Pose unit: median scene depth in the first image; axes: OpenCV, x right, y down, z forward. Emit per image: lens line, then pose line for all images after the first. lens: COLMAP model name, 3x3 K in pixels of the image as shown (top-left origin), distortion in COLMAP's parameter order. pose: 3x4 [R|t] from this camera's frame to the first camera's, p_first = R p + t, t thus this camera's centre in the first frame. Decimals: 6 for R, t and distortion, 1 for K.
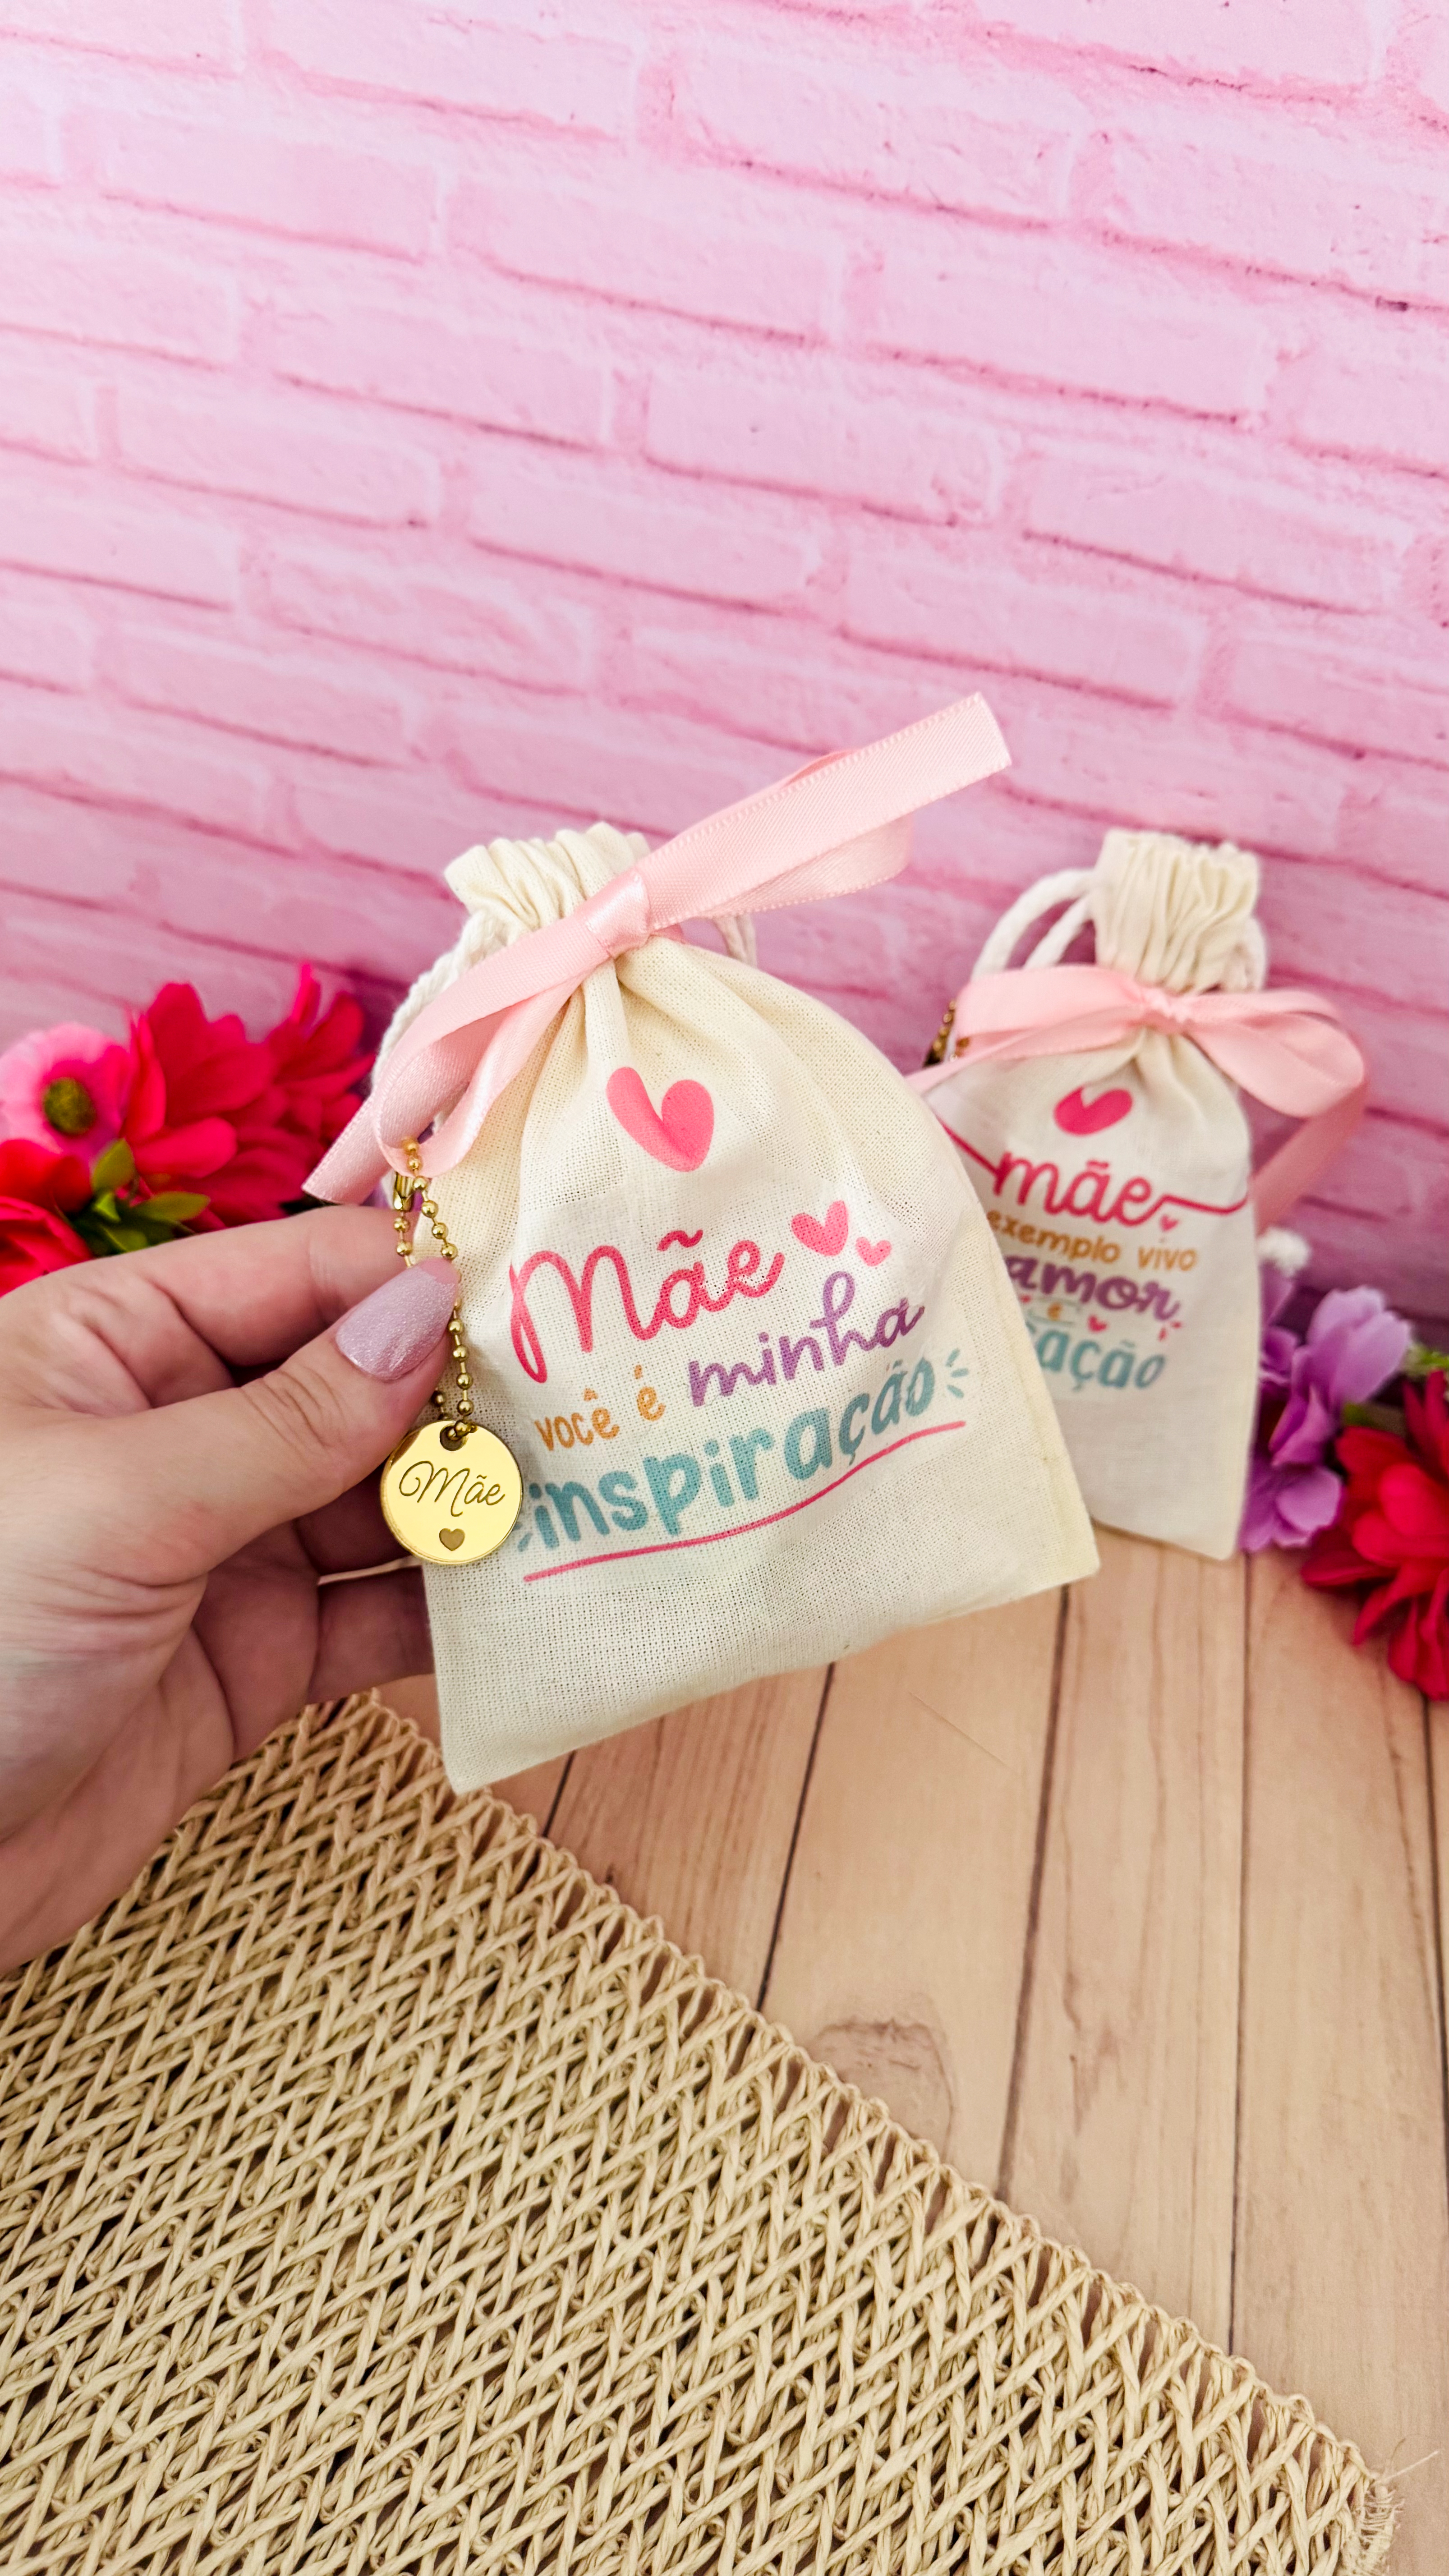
lens RADIAL K [[1956.0, 0, 757.5], [0, 1956.0, 1319.4], [0, 0, 1]] dist [-0.056520, 0.001124]
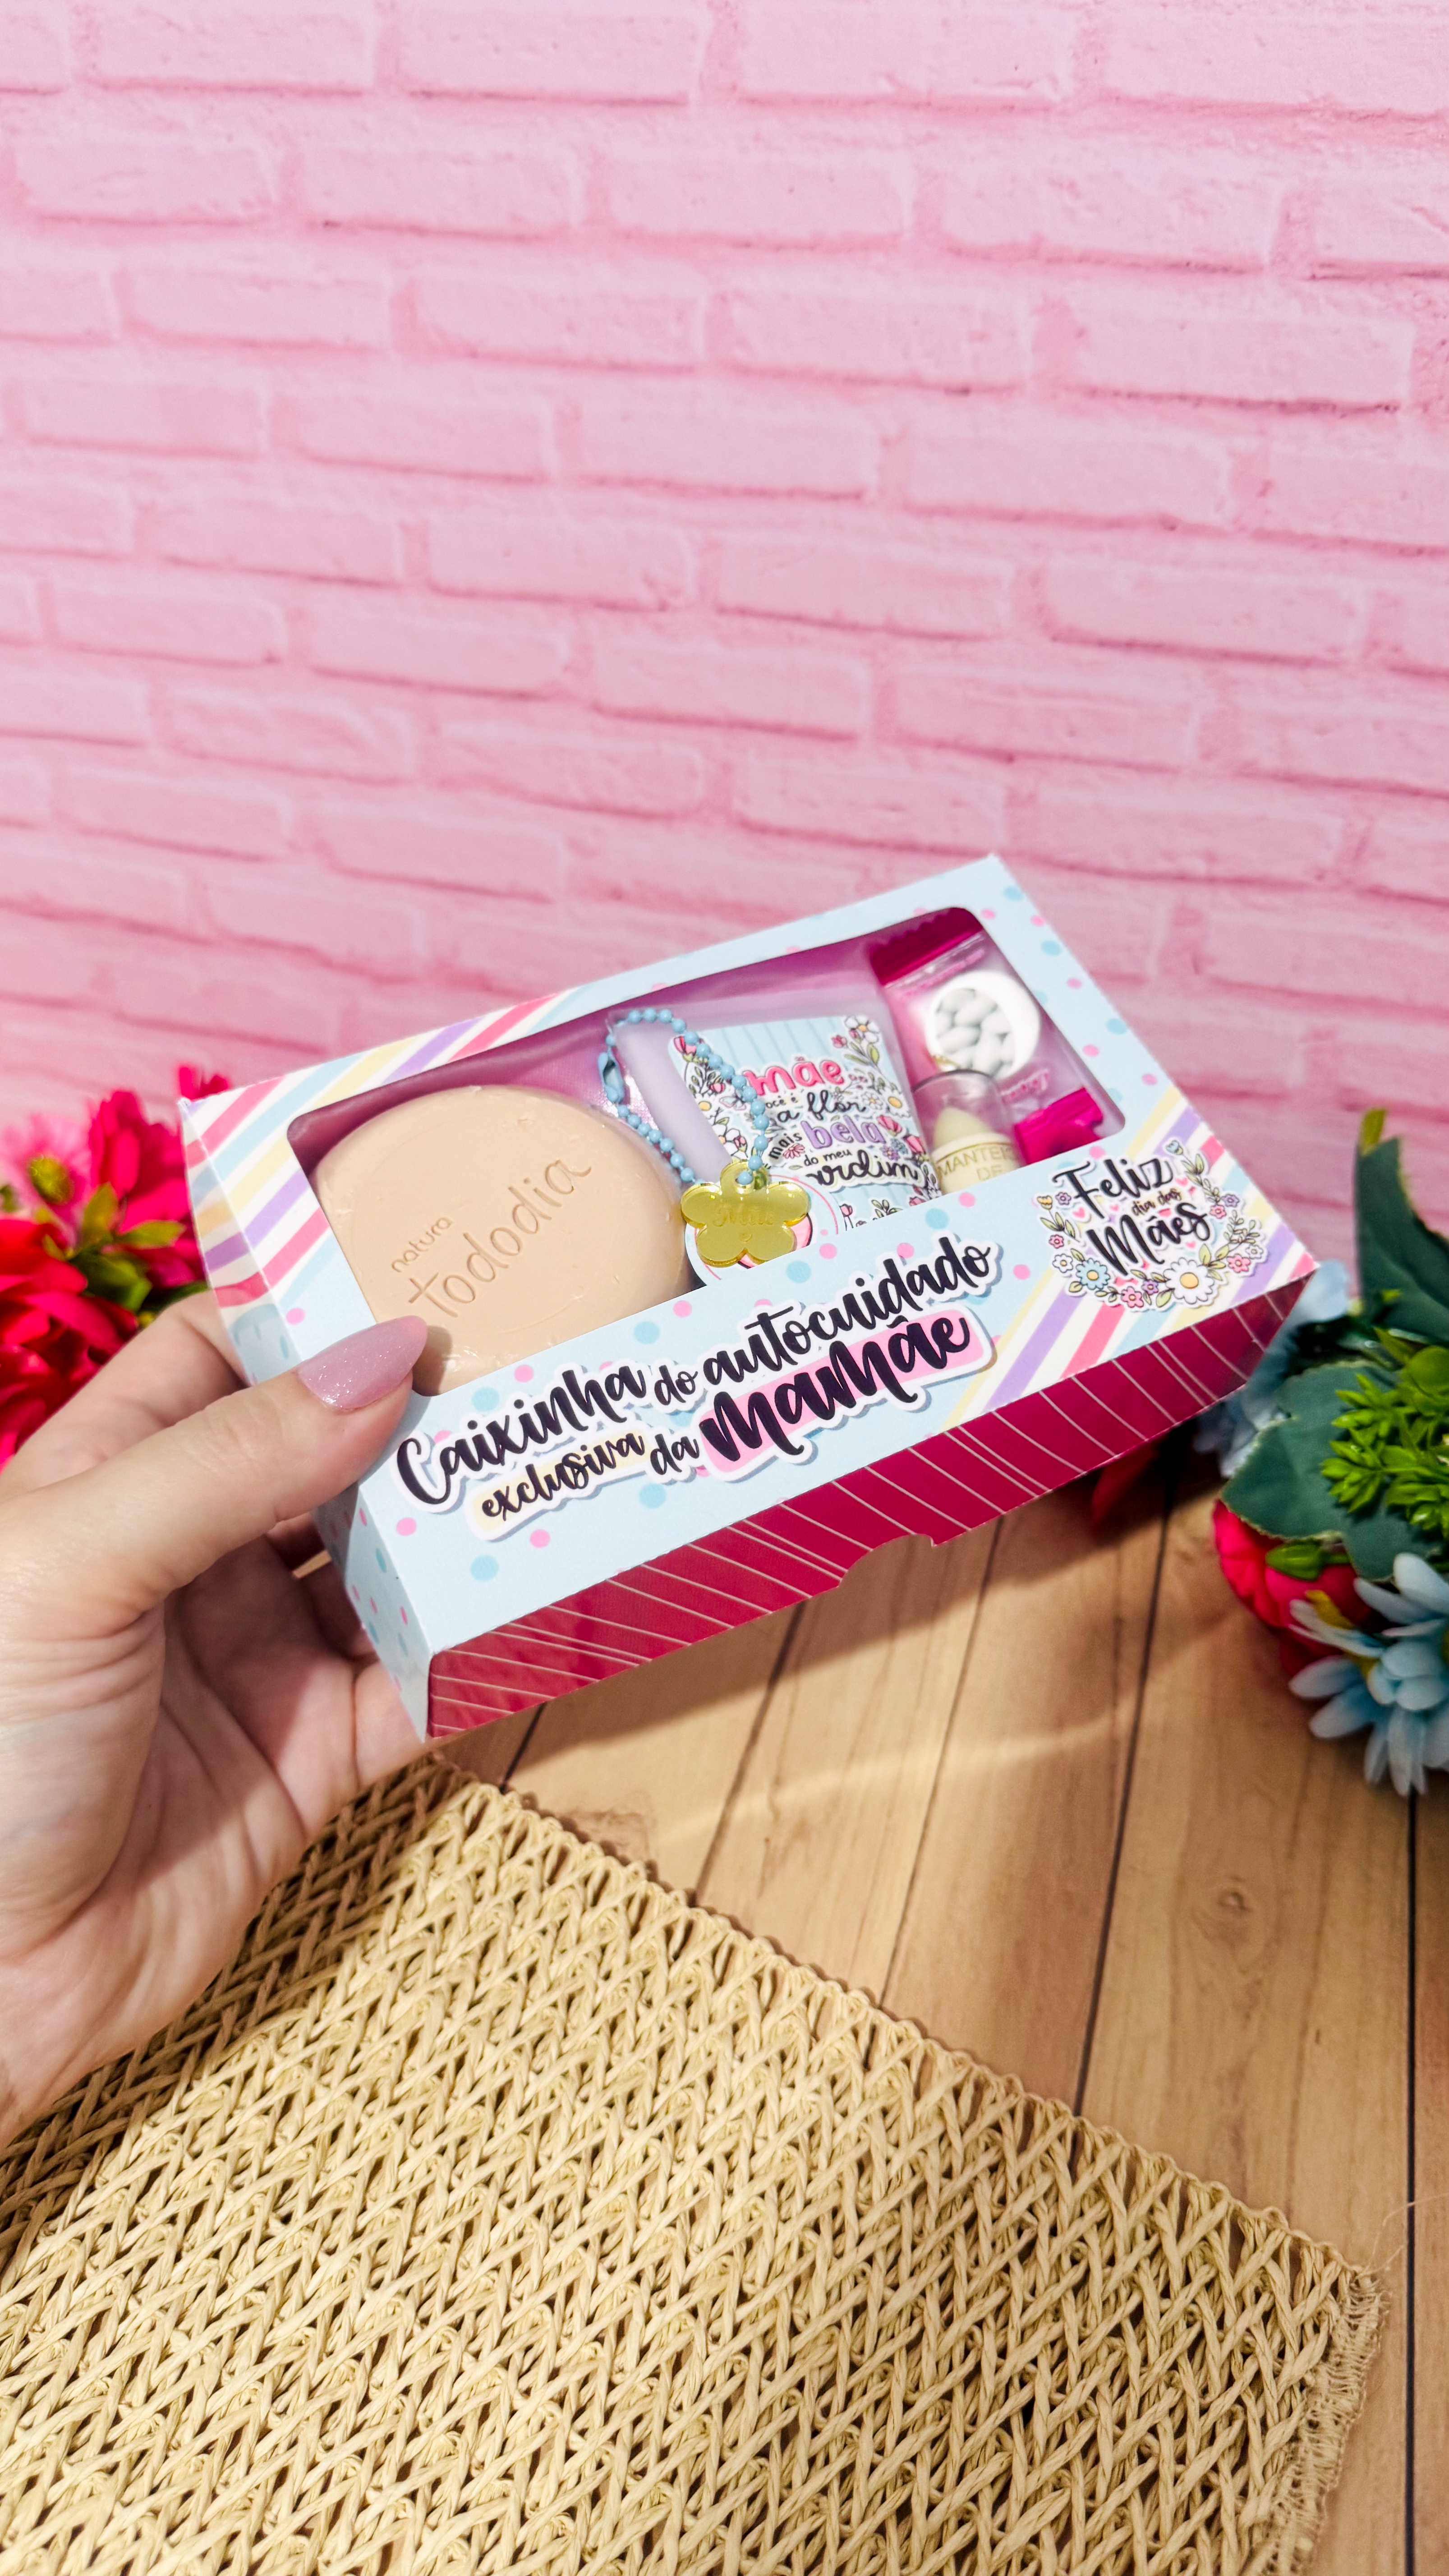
lens RADIAL K [[1956.0, 0, 803.4], [0, 1956.0, 1298.2], [0, 0, 1]] dist [-0.056520, 0.001124]
pose [[0.992918, -0.053617, -0.106019, 0.294348], [0.032658, 0.981173, -0.190348, 0.265375], [0.114229, 0.185537, 0.975975, -0.133141]]
